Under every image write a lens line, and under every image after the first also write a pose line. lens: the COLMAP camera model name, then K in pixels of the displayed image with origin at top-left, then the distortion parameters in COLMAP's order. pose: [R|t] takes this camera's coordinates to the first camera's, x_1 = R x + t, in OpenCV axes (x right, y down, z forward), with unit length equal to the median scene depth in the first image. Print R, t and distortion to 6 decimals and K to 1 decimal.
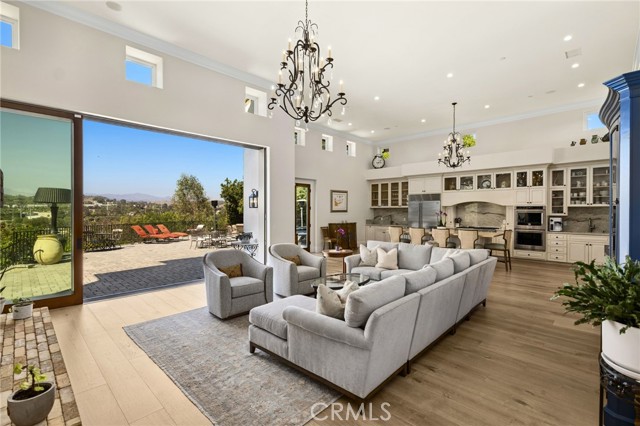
lens RADIAL K [[297.0, 0, 322.6], [0, 297.0, 212.8], [0, 0, 1]] dist [-0.000151, -0.001005]
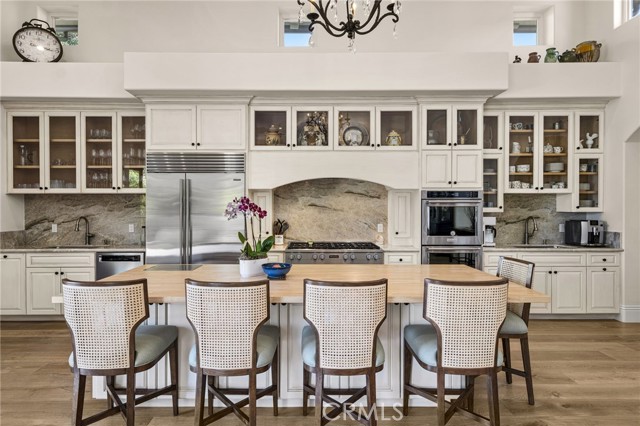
lens RADIAL K [[401.1, 0, 318.5], [0, 401.1, 209.0], [0, 0, 1]] dist [0.024483, -0.000700]
pose [[0.736486, -0.006714, 0.676420, 0.137955], [0.006844, 0.999974, 0.002473, 0.000422], [-0.676418, 0.002808, 0.736512, 0.587103]]
